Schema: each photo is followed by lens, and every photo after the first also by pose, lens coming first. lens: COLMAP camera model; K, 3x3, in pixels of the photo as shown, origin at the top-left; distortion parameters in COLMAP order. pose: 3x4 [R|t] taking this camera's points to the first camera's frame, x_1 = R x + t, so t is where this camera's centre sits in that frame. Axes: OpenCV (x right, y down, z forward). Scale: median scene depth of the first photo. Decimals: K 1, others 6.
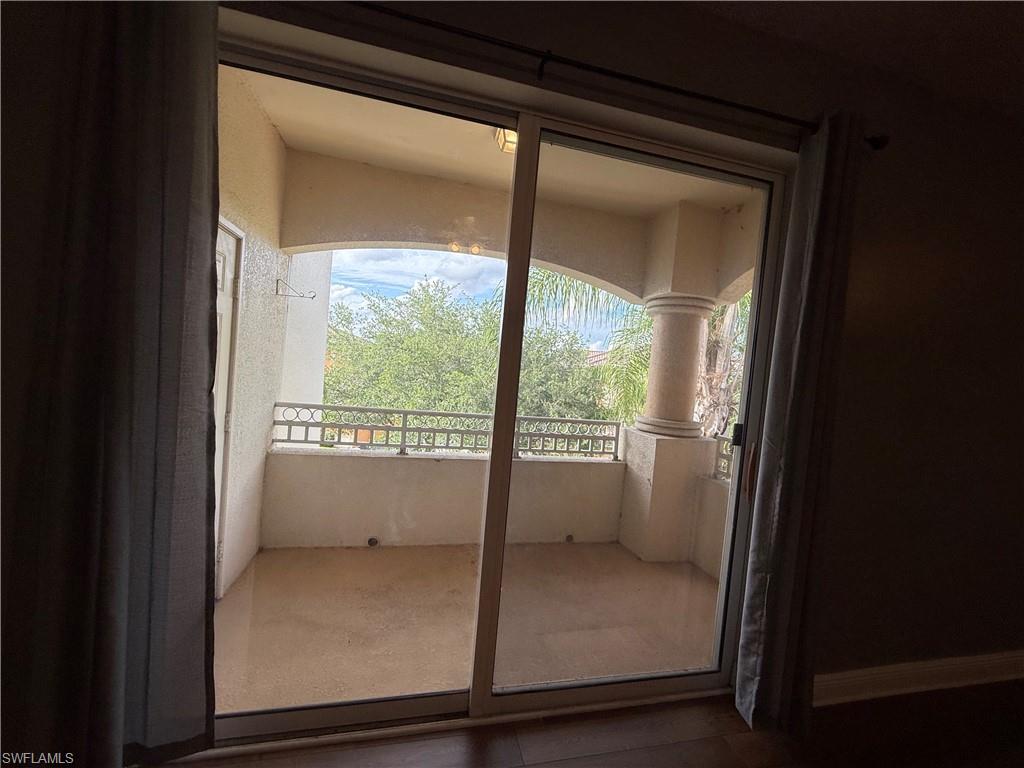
lens RADIAL K [[408.2, 0, 509.0], [0, 408.2, 384.3], [0, 0, 1]] dist [-0.000078, -0.000061]
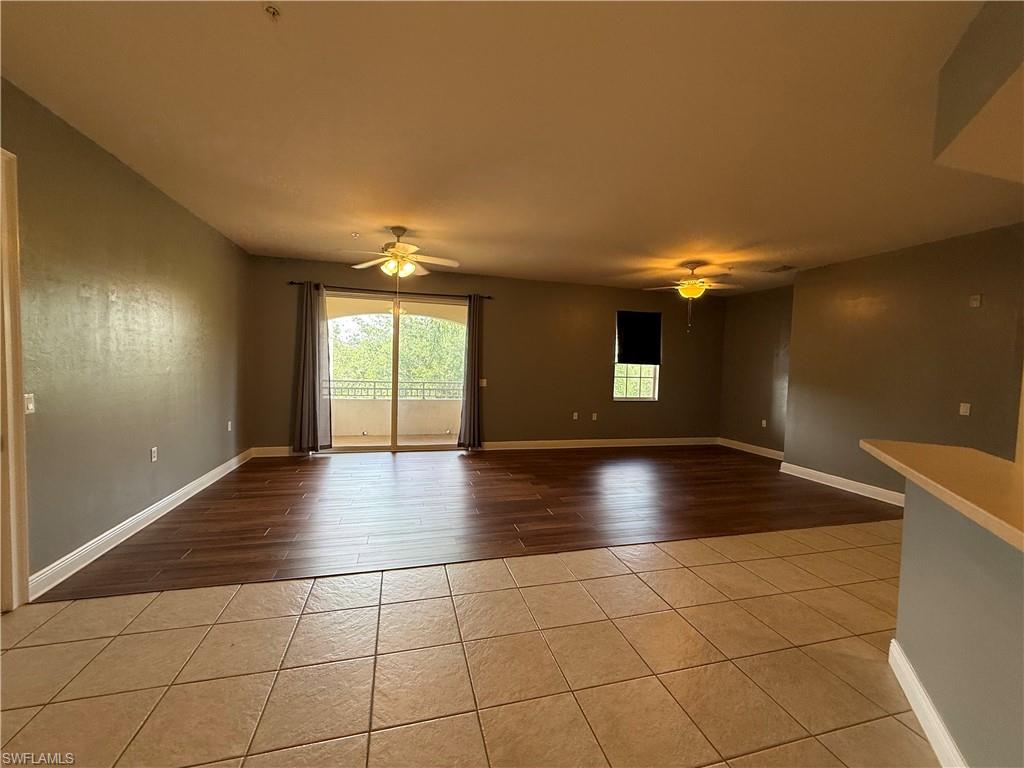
lens RADIAL K [[408.2, 0, 509.0], [0, 408.2, 384.3], [0, 0, 1]] dist [-0.000078, -0.000061]
pose [[0.997906, -0.058172, 0.028288, 0.420267], [0.057767, 0.998219, 0.014917, 0.082697], [-0.029105, -0.013252, 0.999489, -1.287933]]
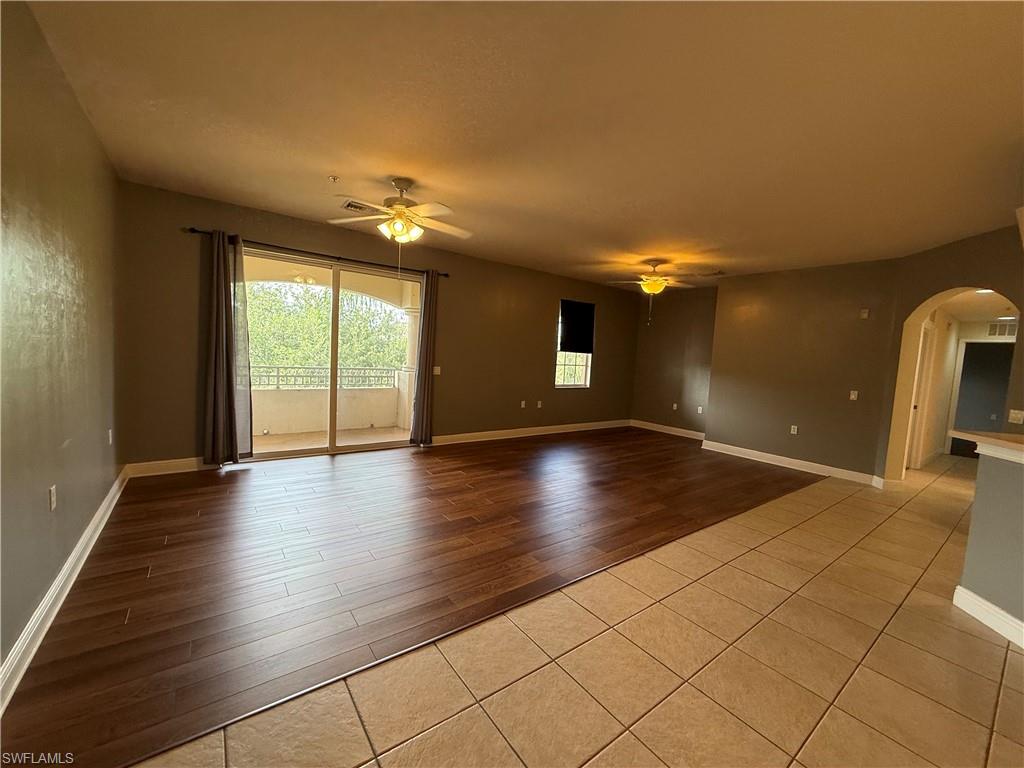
lens RADIAL K [[408.2, 0, 509.0], [0, 408.2, 384.3], [0, 0, 1]] dist [-0.000078, -0.000061]
pose [[0.918352, -0.067530, 0.389961, -0.004152], [0.040387, 0.996182, 0.077399, 0.037714], [-0.393699, -0.055330, 0.917573, -1.082954]]
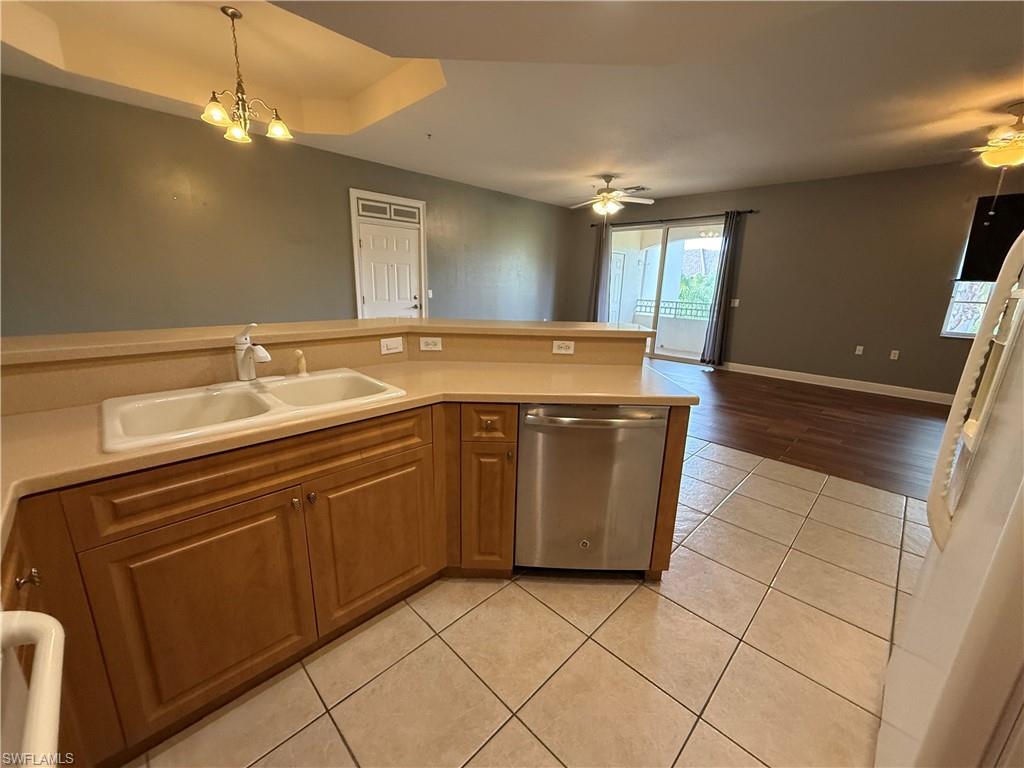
lens RADIAL K [[408.2, 0, 509.0], [0, 408.2, 384.3], [0, 0, 1]] dist [-0.000078, -0.000061]
pose [[0.525144, 0.136625, -0.839975, 1.371565], [-0.013942, 0.988277, 0.152031, 0.188903], [0.850899, -0.068128, 0.520892, -1.288773]]
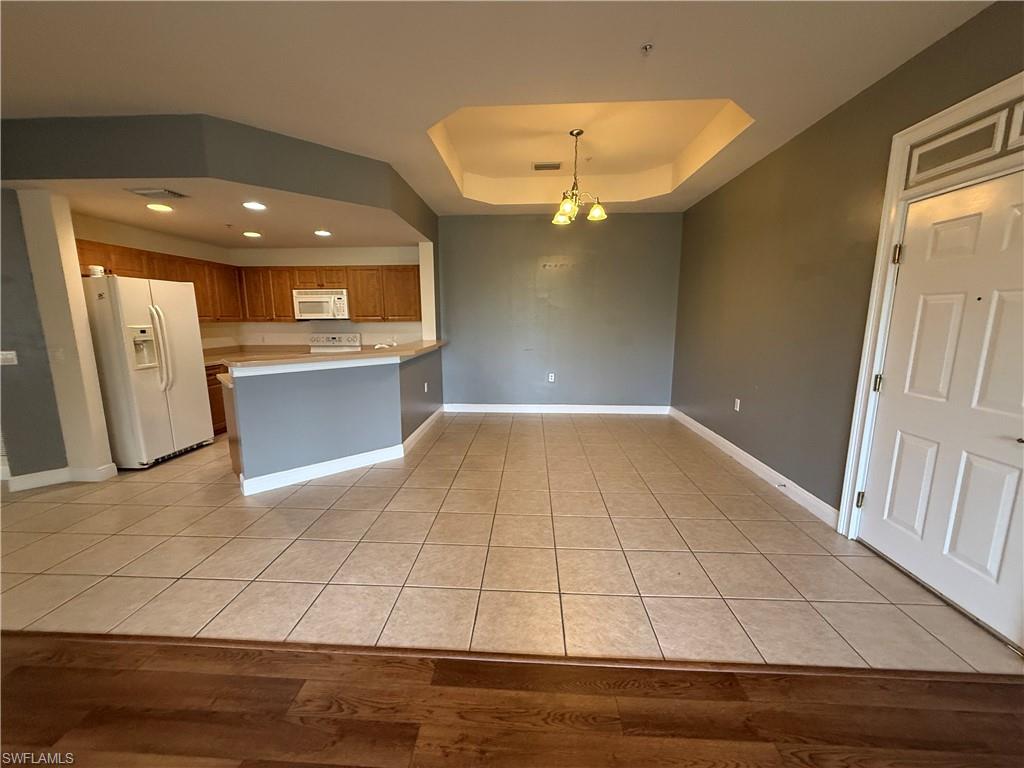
lens RADIAL K [[408.2, 0, 509.0], [0, 408.2, 384.3], [0, 0, 1]] dist [-0.000078, -0.000061]
pose [[-0.956727, -0.130547, 0.260060, 0.179653], [-0.070579, 0.971135, 0.227849, 0.014576], [-0.282298, 0.199635, -0.938325, -0.166151]]
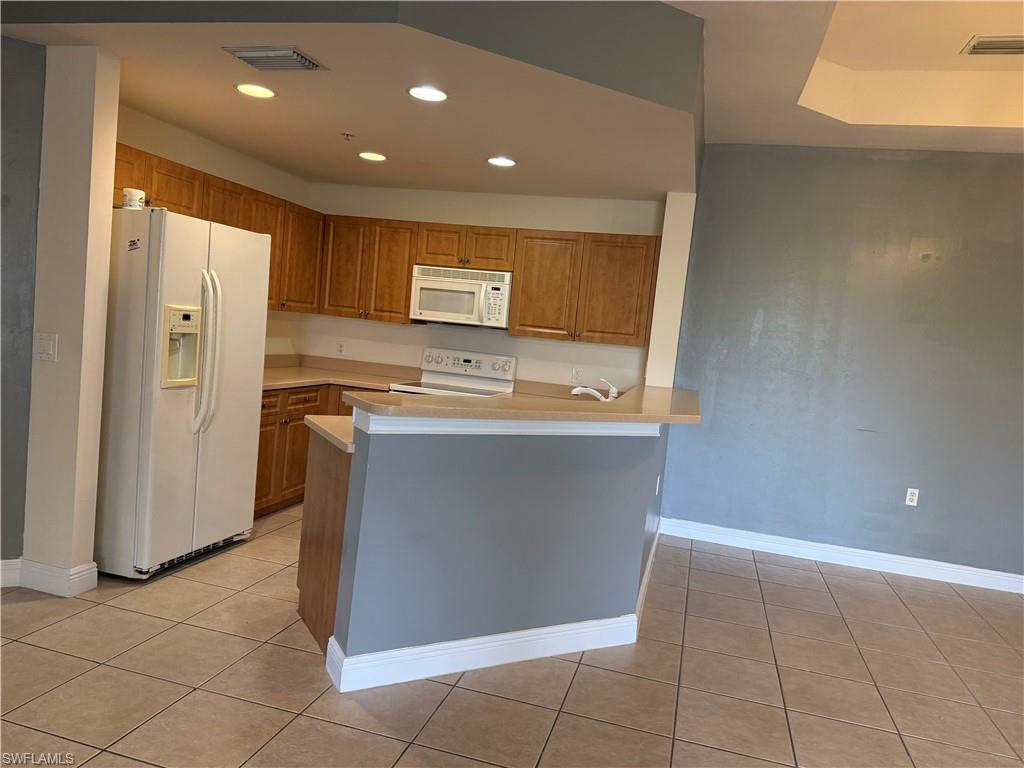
lens RADIAL K [[718.2, 0, 512.0], [0, 718.2, 384.0], [0, 0, 1]] dist [0.120760, -0.161992]
pose [[-0.861965, -0.211317, 0.460826, 0.499264], [-0.155466, 0.975370, 0.156471, 0.051479], [-0.482541, 0.063230, -0.873588, -0.250200]]
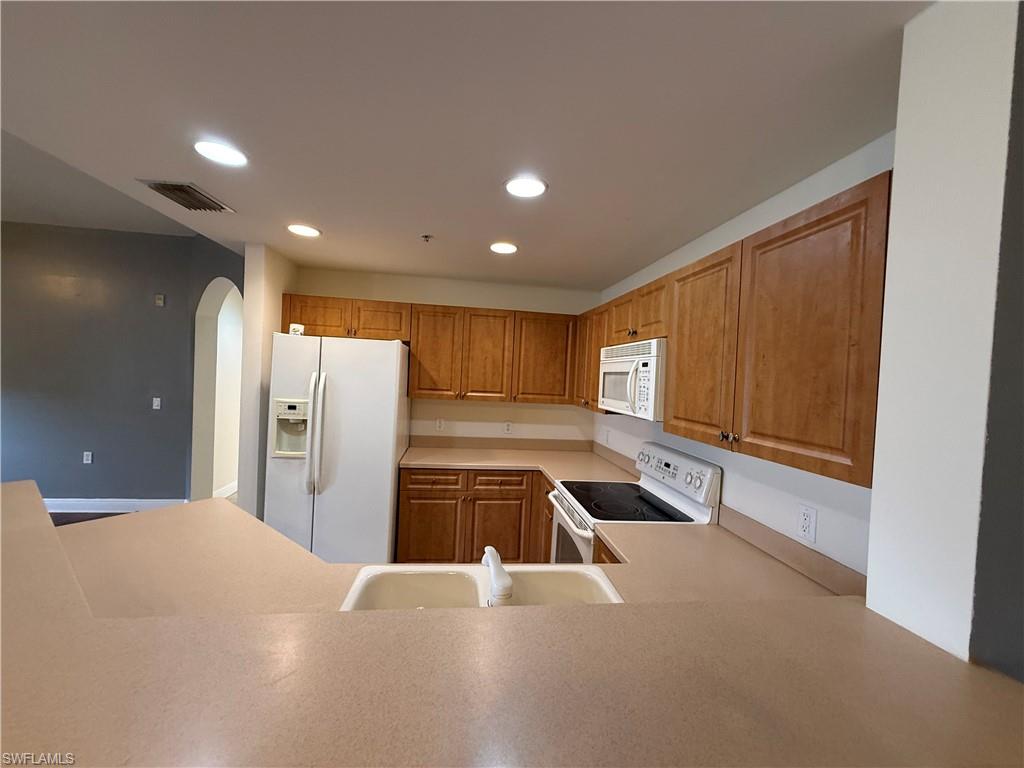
lens RADIAL K [[408.2, 0, 509.0], [0, 408.2, 384.3], [0, 0, 1]] dist [-0.000078, -0.000061]
pose [[0.108465, -0.107007, 0.988324, 0.642025], [0.000517, 0.994196, 0.107586, 0.061477], [-0.994100, -0.011158, 0.107891, -1.332530]]
